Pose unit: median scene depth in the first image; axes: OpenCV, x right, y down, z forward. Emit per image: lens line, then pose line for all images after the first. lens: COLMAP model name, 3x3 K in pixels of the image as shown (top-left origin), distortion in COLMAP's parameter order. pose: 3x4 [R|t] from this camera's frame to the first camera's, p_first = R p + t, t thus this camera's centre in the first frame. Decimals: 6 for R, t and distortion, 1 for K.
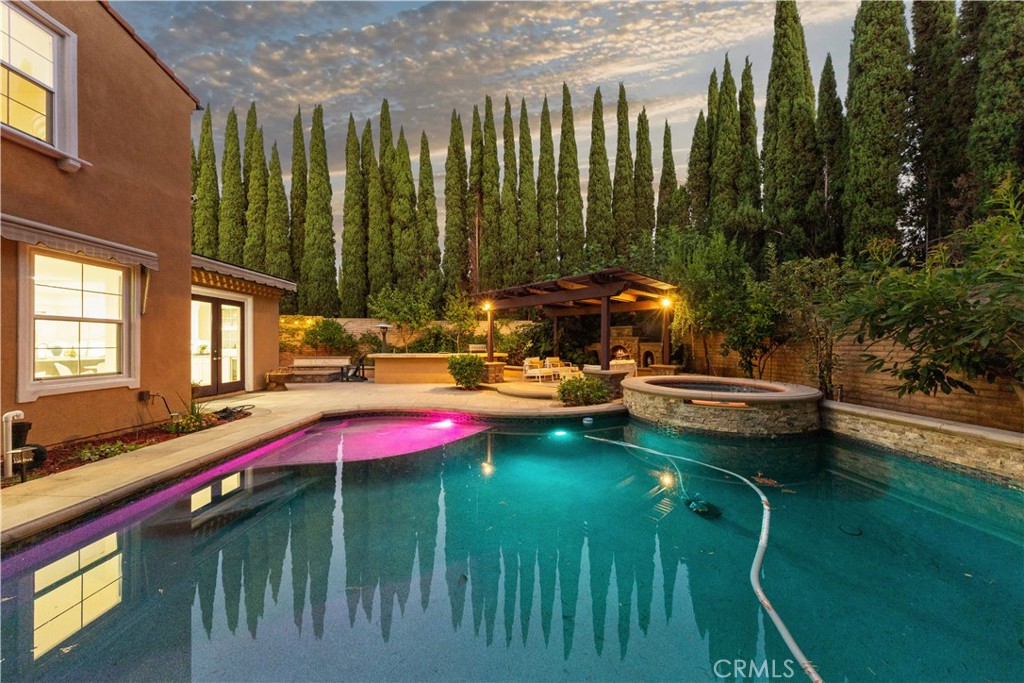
lens RADIAL K [[340.6, 0, 505.4], [0, 340.6, 342.4], [0, 0, 1]] dist [0.005818, -0.000170]
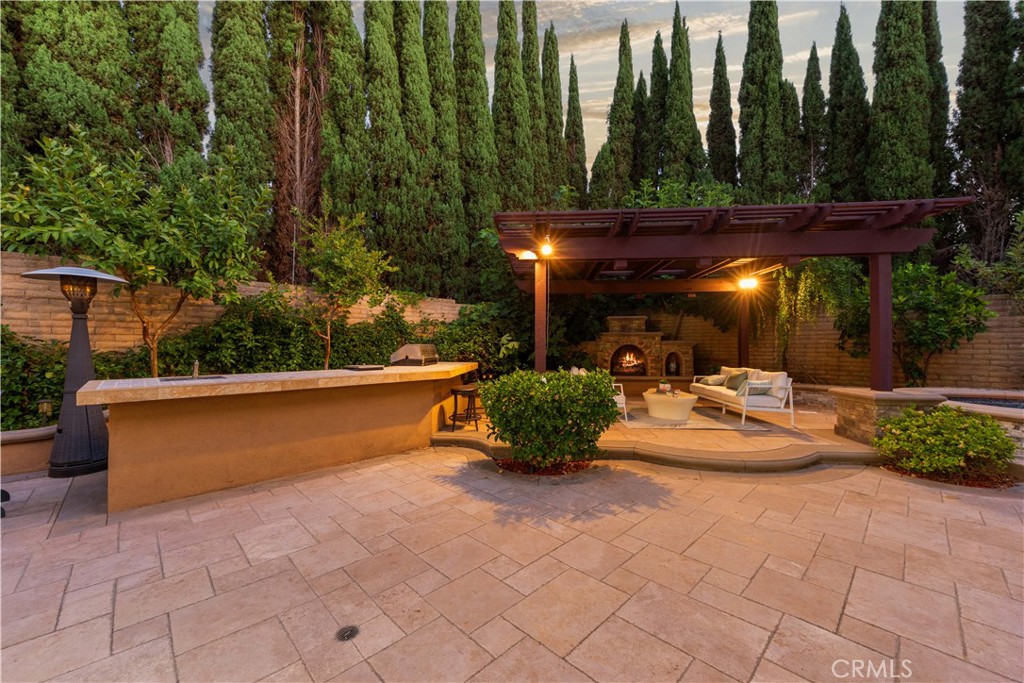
lens RADIAL K [[404.0, 0, 513.2], [0, 404.0, 340.4], [0, 0, 1]] dist [0.002736, -0.000060]
pose [[0.728481, 0.003930, 0.685055, -0.341891], [-0.002089, 0.999992, -0.003516, 0.003448], [-0.685063, 0.001131, 0.728483, 0.560718]]
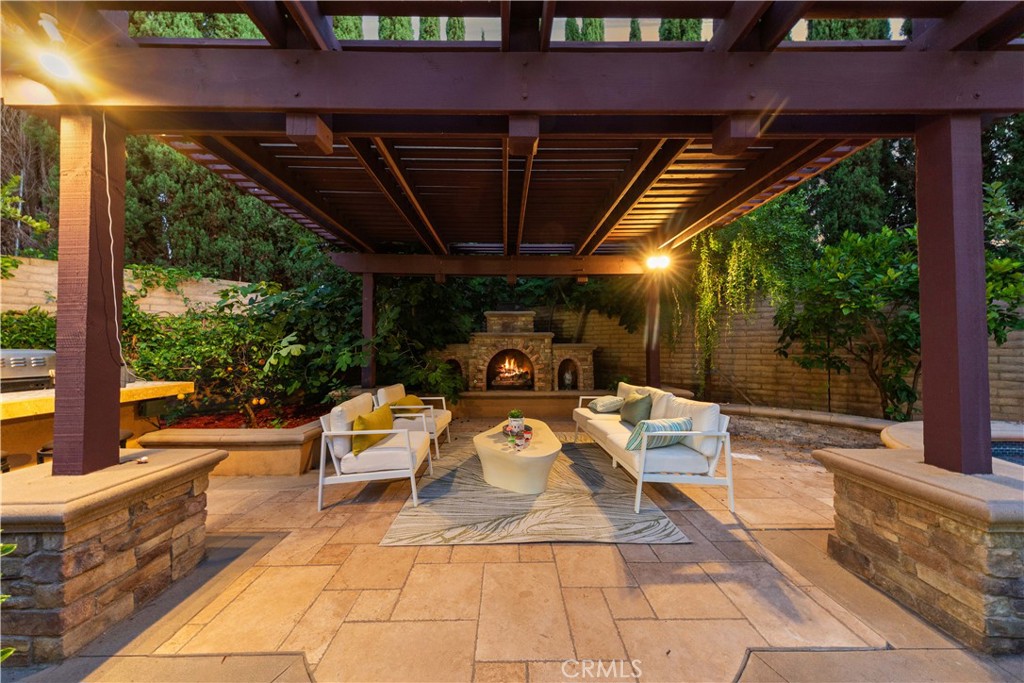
lens RADIAL K [[340.6, 0, 515.9], [0, 340.6, 340.2], [0, 0, 1]] dist [0.005818, -0.000170]
pose [[0.660135, 0.014008, 0.751016, -0.027272], [-0.002502, 0.999862, -0.016450, 0.004009], [-0.751143, 0.008980, 0.660079, 0.640028]]
